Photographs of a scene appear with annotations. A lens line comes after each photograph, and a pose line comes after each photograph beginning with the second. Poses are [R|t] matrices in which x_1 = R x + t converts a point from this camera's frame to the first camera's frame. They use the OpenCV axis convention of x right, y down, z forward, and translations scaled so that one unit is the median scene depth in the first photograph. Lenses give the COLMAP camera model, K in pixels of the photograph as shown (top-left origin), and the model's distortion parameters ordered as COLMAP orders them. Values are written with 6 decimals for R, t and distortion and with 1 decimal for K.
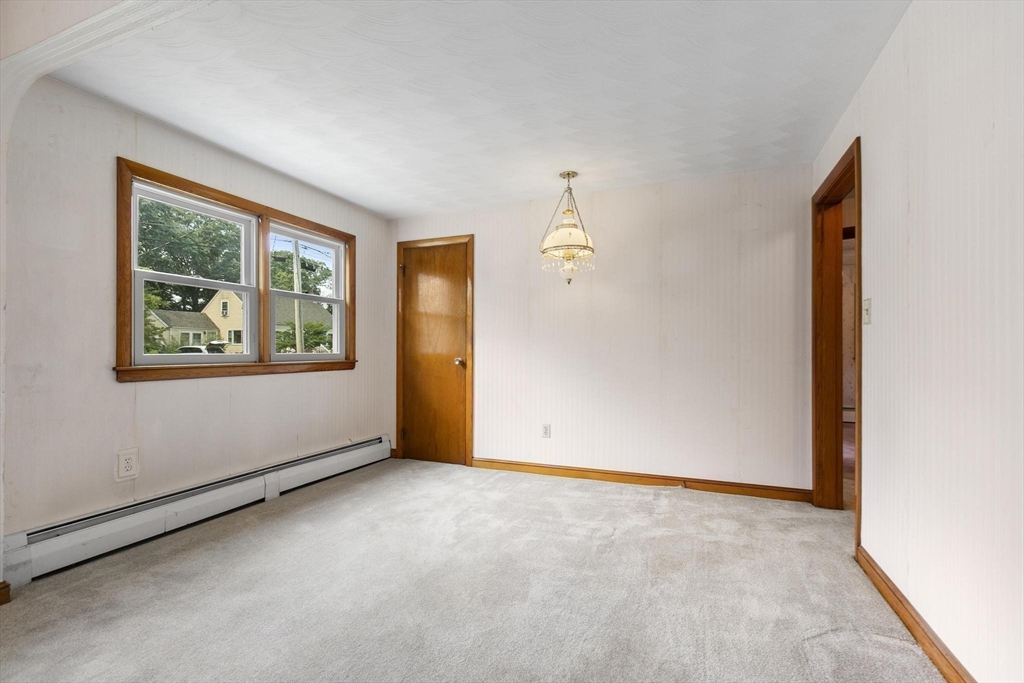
lens RADIAL K [[449.9, 0, 510.1], [0, 449.9, 354.9], [0, 0, 1]] dist [-0.000508, 0.000009]
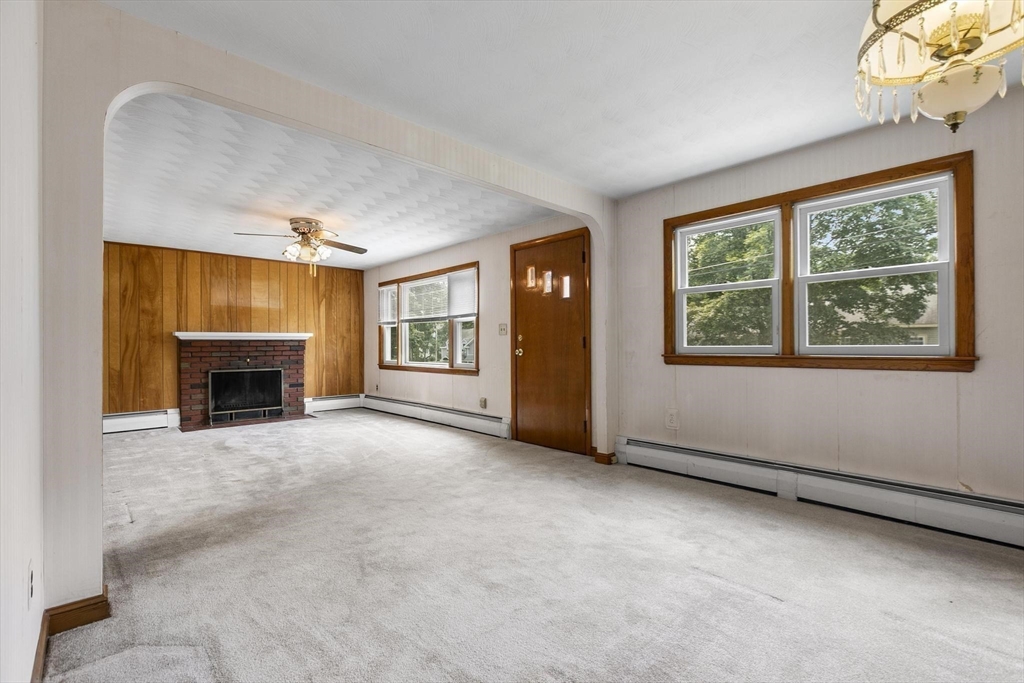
lens RADIAL K [[458.5, 0, 512.8], [0, 458.5, 344.1], [0, 0, 1]] dist [-0.000463, -0.000027]
pose [[-0.412438, 0.005269, -0.910971, 0.597283], [0.002503, 0.999986, 0.004650, -0.012552], [0.910982, -0.000363, -0.412445, 0.880819]]
